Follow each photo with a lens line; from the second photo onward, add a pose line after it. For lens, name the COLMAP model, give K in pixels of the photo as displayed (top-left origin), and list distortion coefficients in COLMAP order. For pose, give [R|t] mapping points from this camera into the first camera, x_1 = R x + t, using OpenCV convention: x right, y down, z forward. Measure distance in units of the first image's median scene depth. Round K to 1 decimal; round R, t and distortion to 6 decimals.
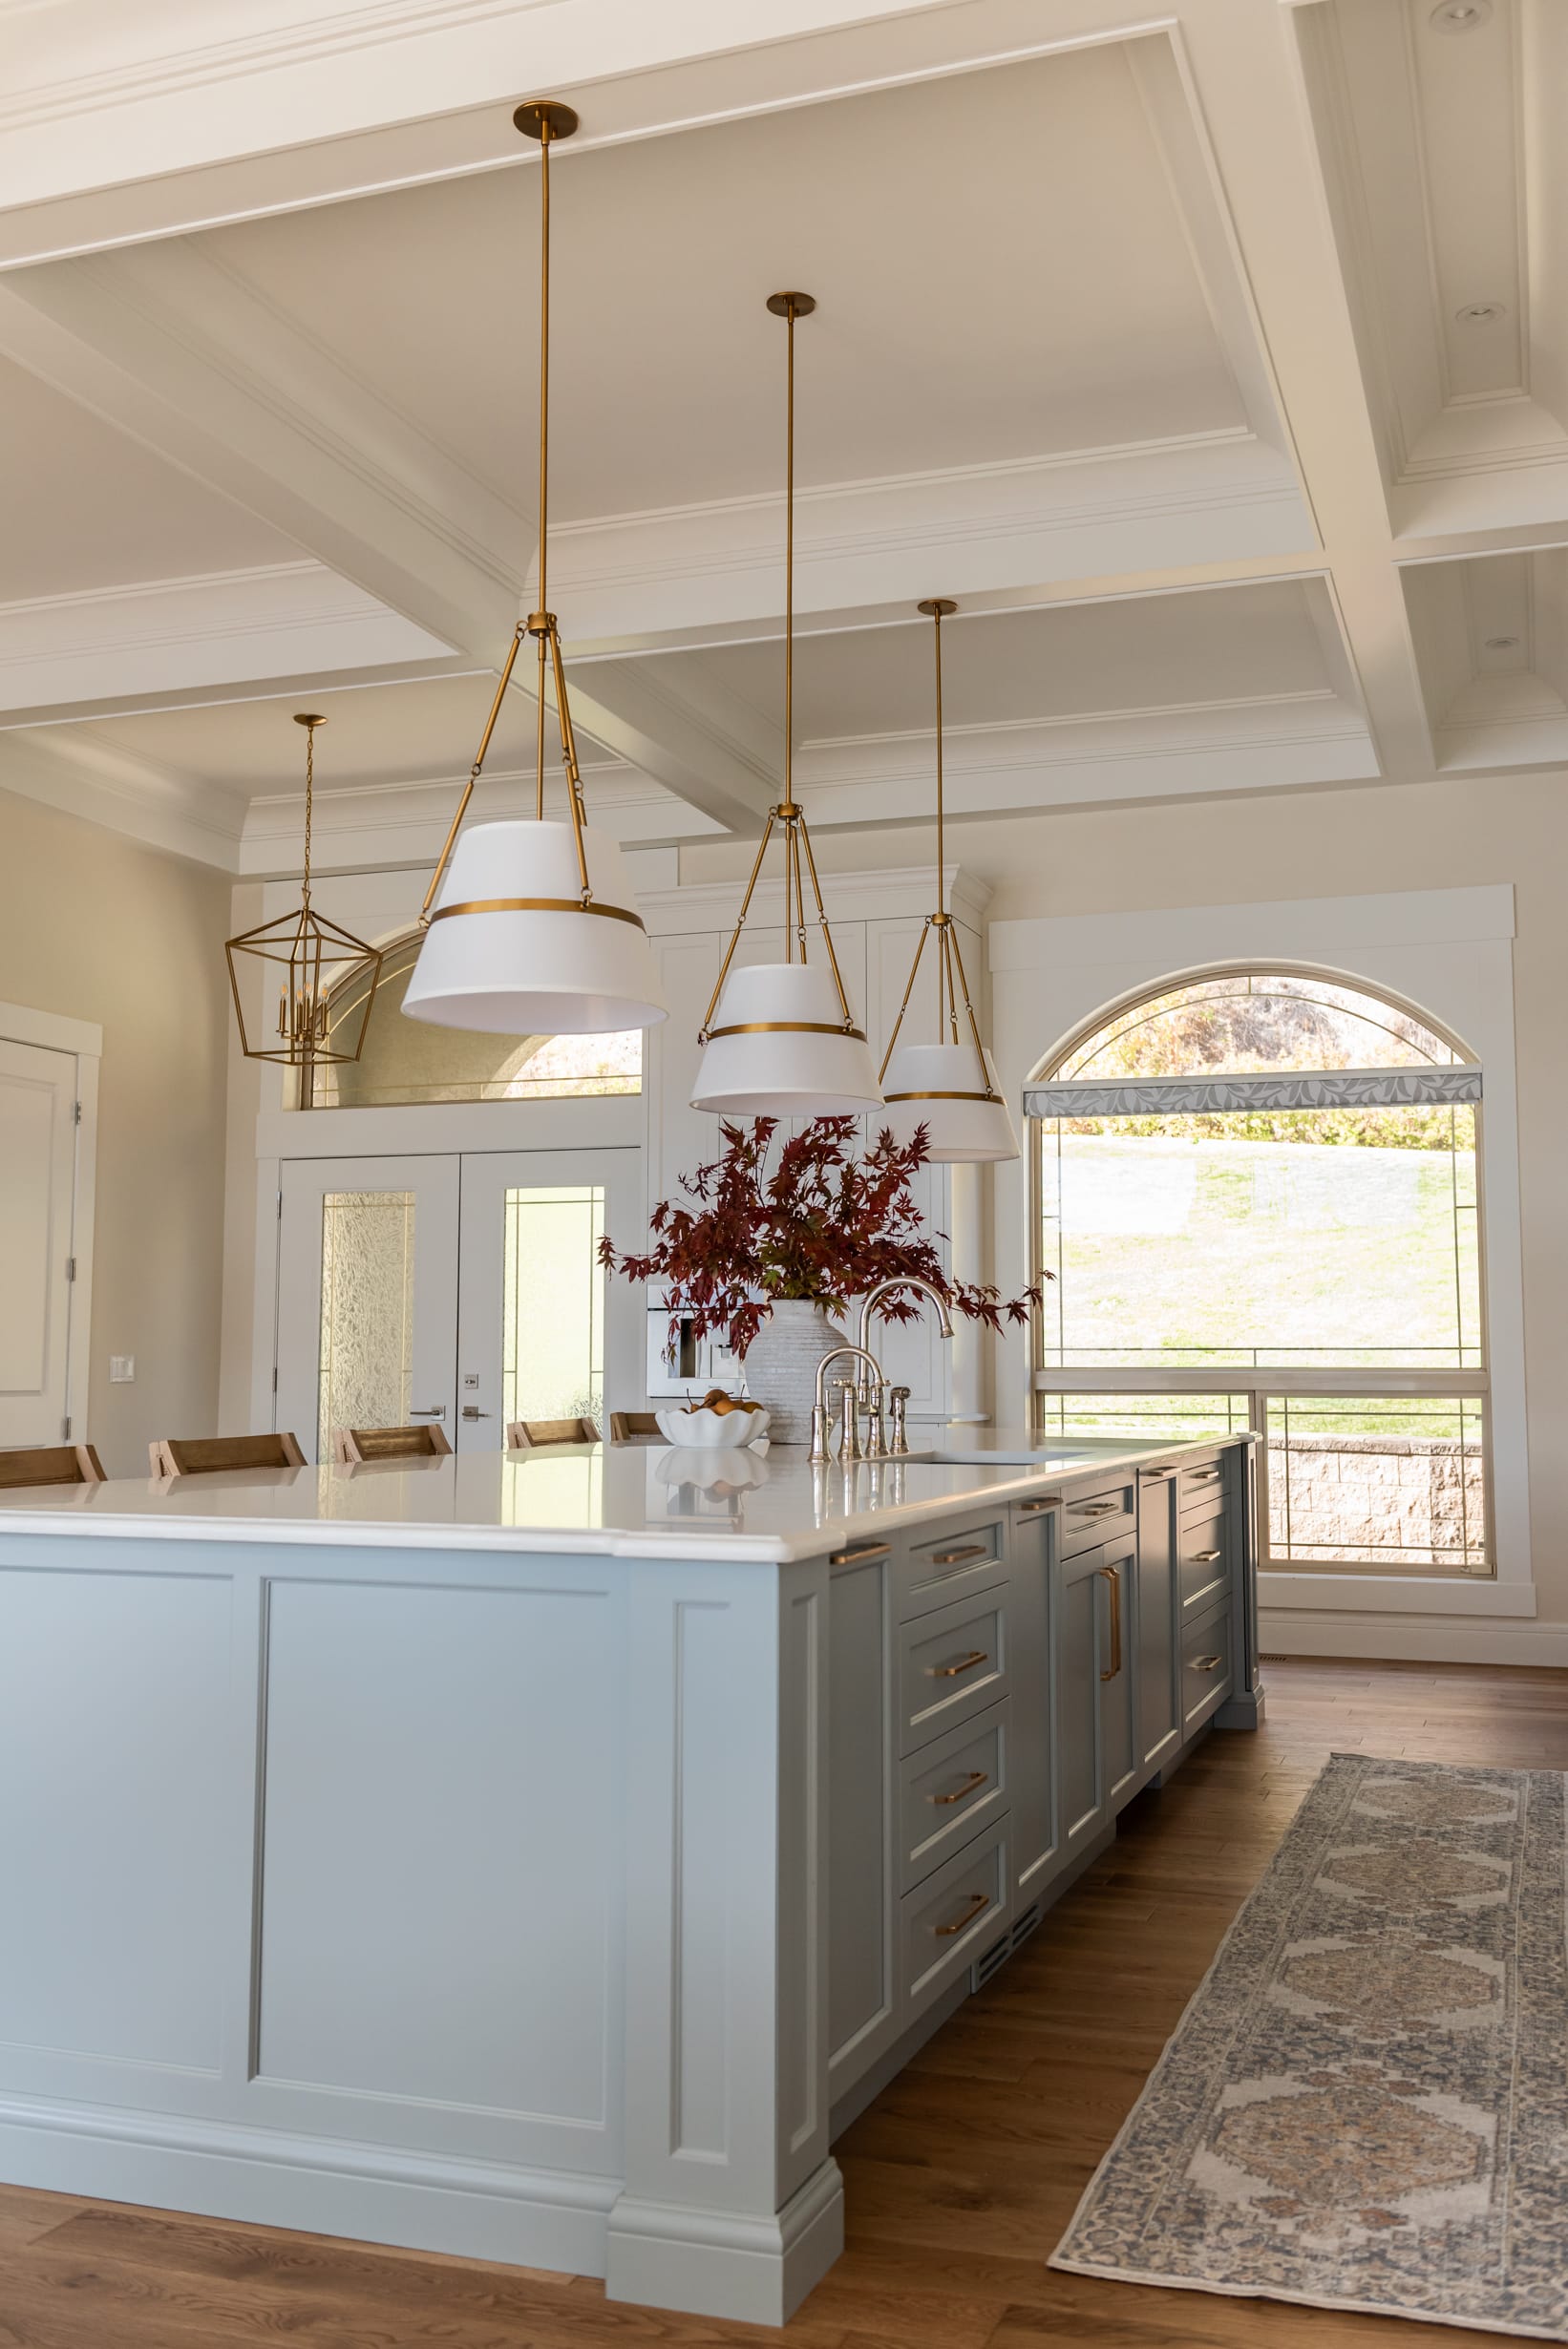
lens RADIAL K [[2246.1, 0, 771.6], [0, 2246.1, 1128.3], [0, 0, 1]] dist [-0.013913, 0.000000]
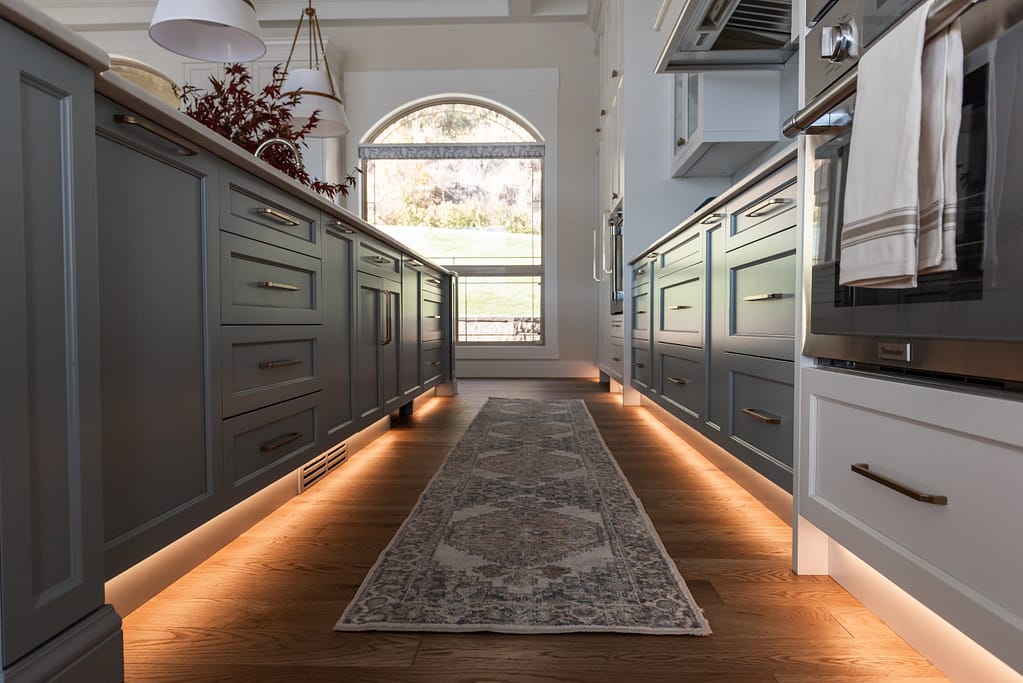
lens RADIAL K [[763.3, 0, 515.0], [0, 763.3, 349.3], [0, 0, 1]] dist [0.047714, 0.003534]
pose [[0.956111, -0.022801, 0.292117, 0.077304], [-0.019311, 0.989897, 0.140470, 0.219367], [-0.292369, -0.139946, 0.946010, 0.441564]]
